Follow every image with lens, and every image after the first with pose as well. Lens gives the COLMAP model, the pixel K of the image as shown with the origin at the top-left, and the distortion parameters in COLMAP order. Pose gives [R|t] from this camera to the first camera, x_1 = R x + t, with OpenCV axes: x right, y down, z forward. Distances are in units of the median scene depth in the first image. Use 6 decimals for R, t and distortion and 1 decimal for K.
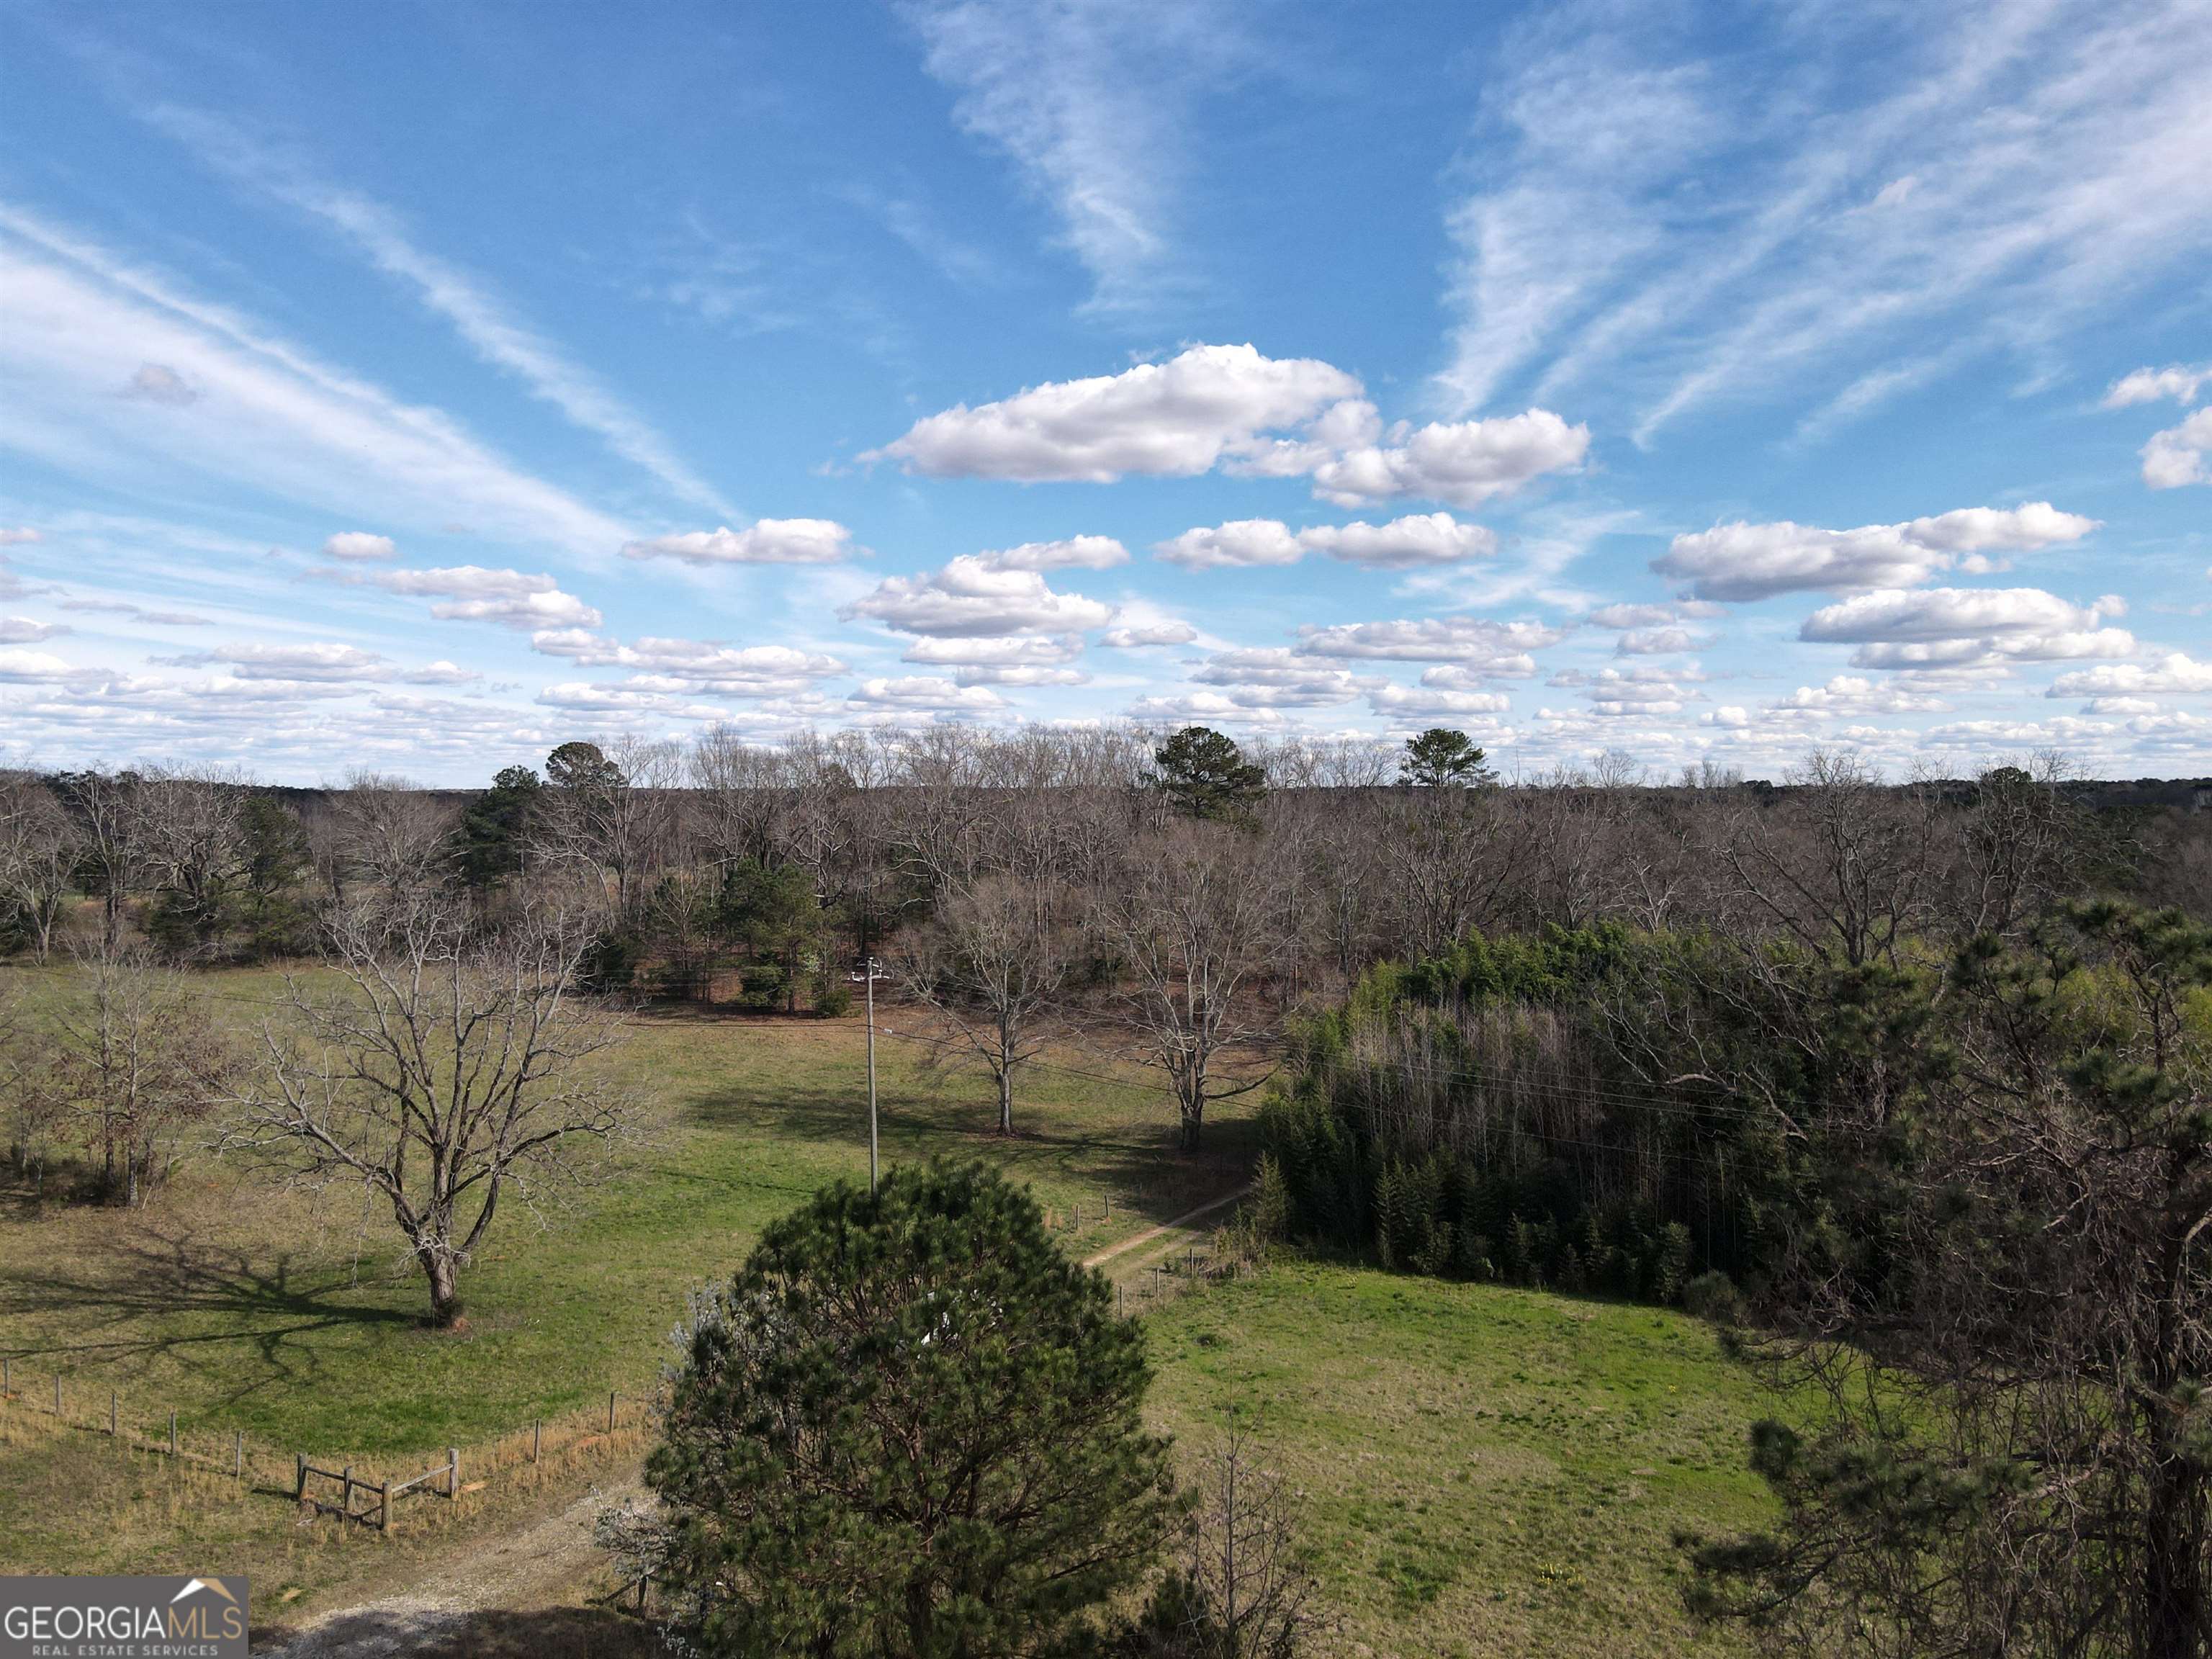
lens RADIAL K [[1615.7, 0, 1149.5], [0, 1615.7, 821.6], [0, 0, 1]] dist [-0.003084, 0.030860]
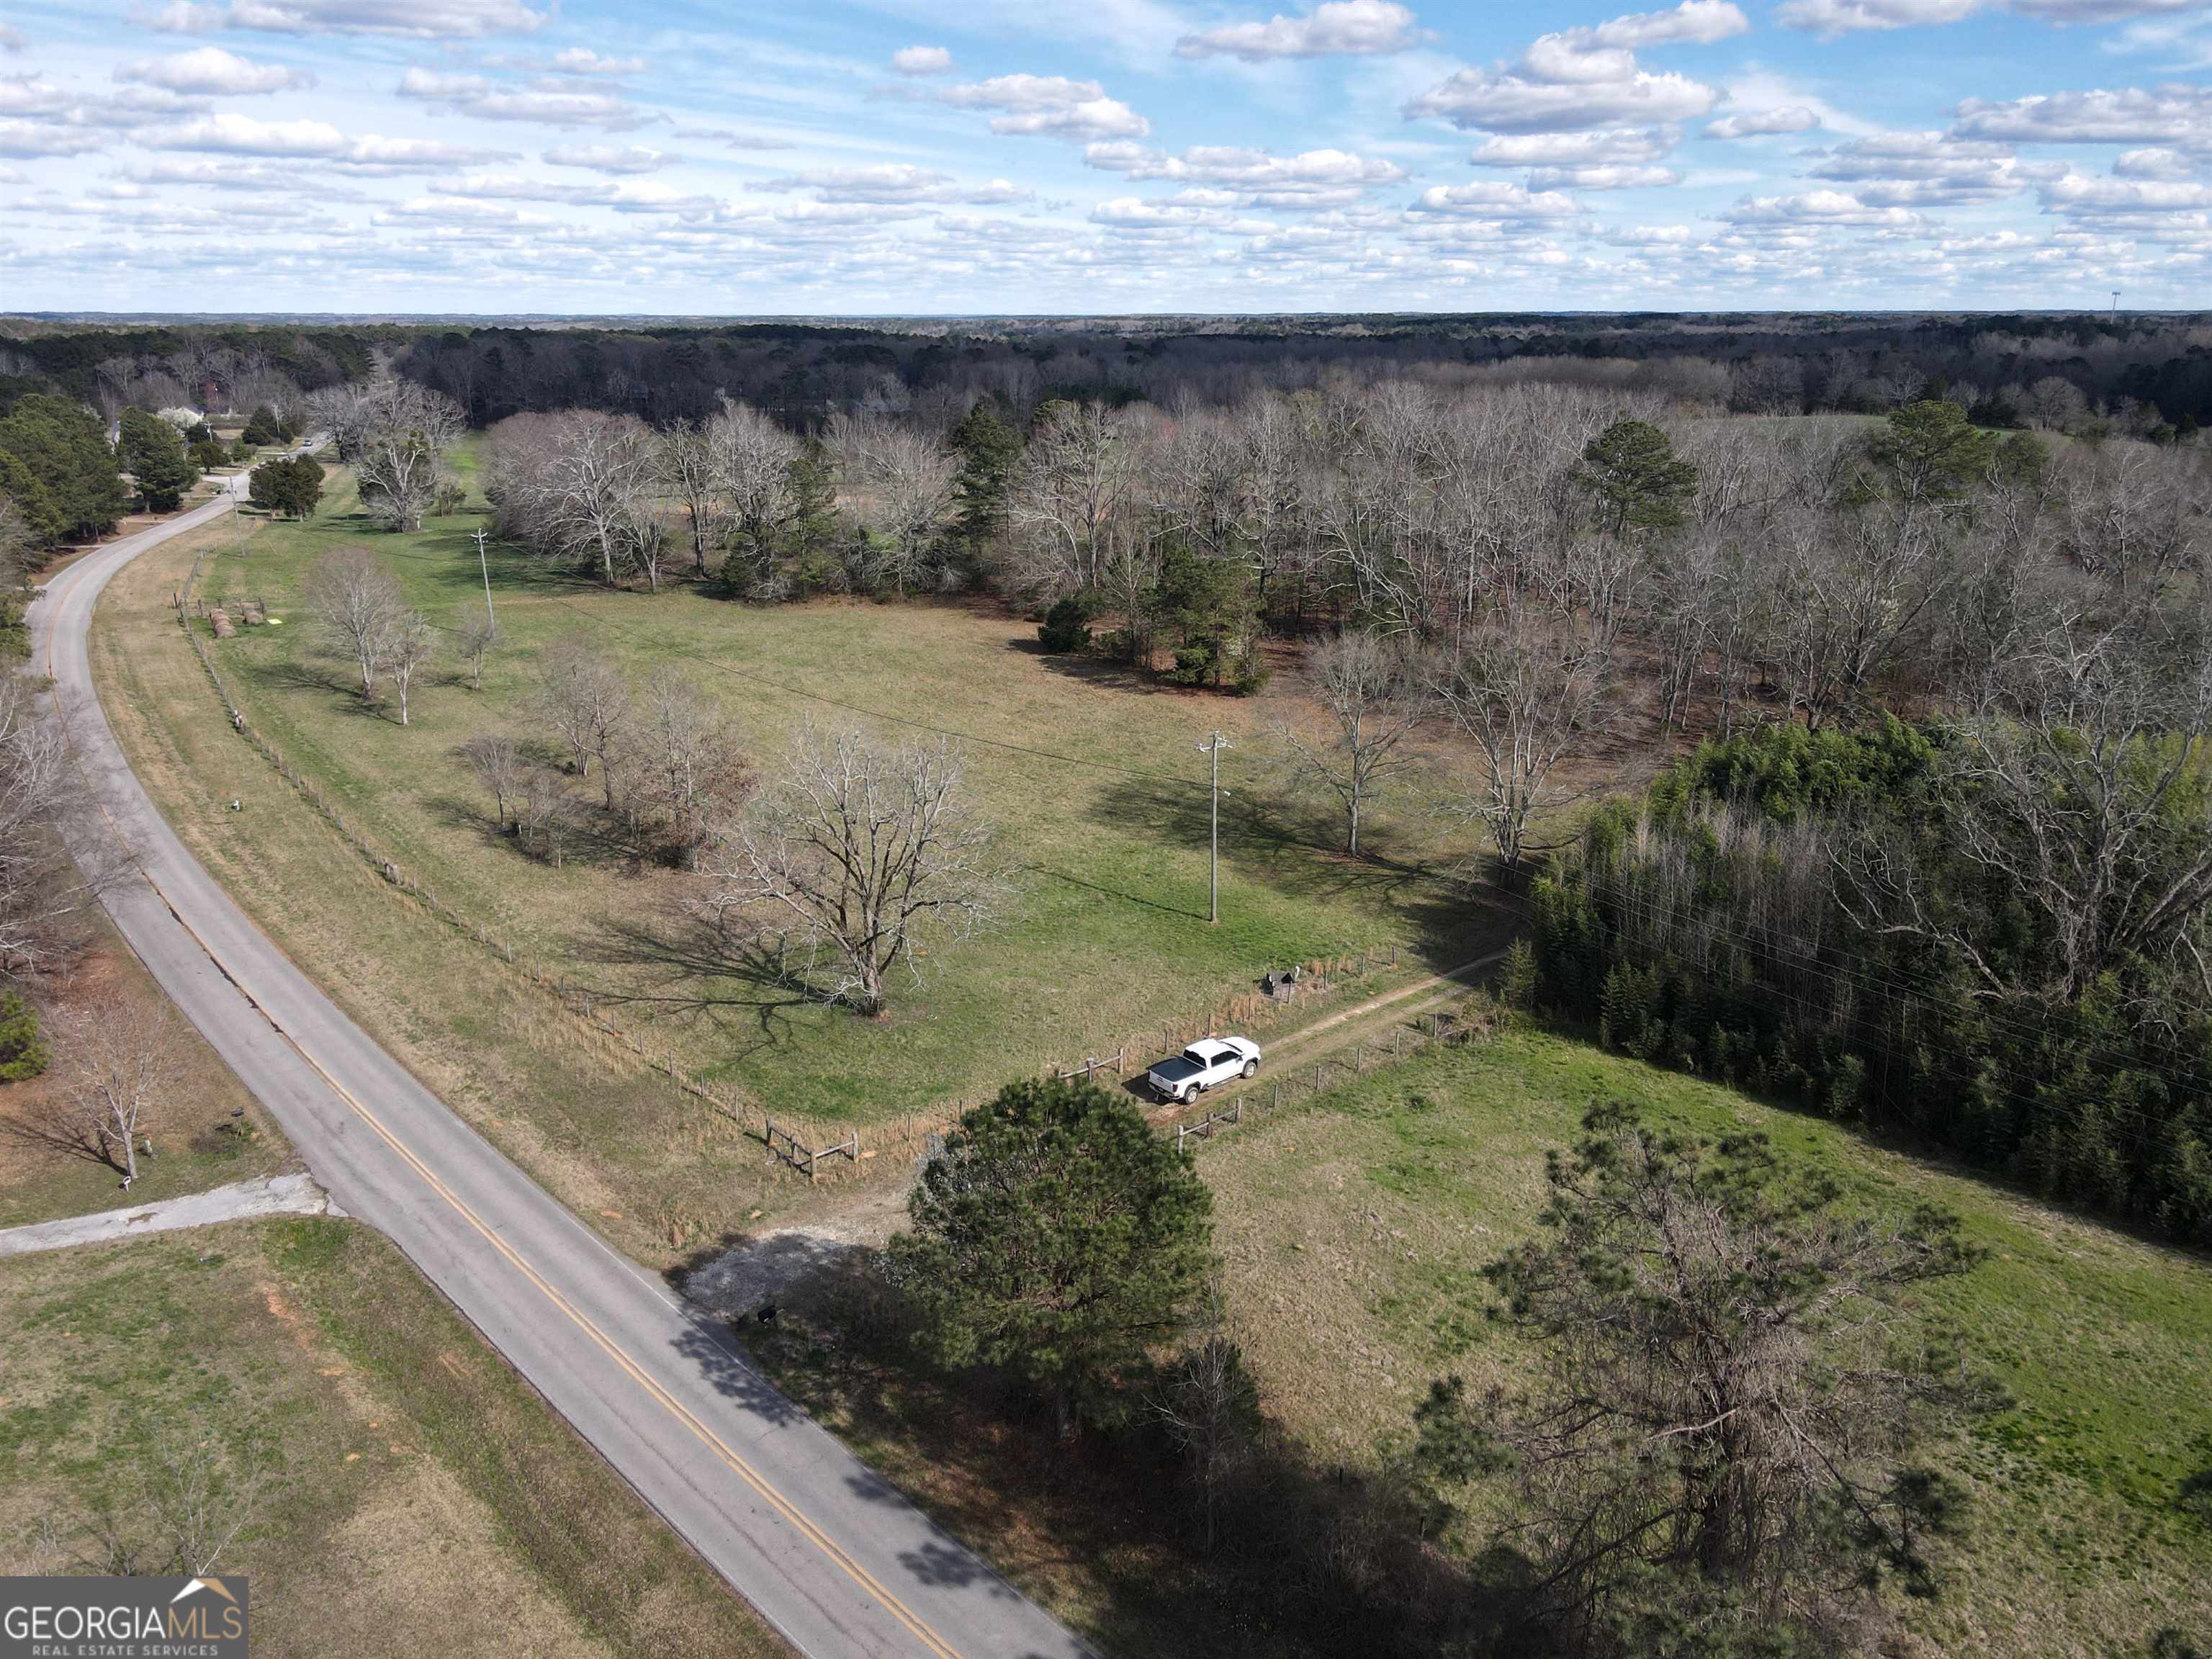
lens RADIAL K [[1665.3, 0, 1177.3], [0, 1665.3, 826.2], [0, 0, 1]] dist [-0.077711, 0.308705]
pose [[0.950225, 0.106693, -0.292728, 0.187064], [-0.019111, 0.957730, 0.287034, -0.223602], [0.310979, -0.267153, 0.912097, -0.168296]]
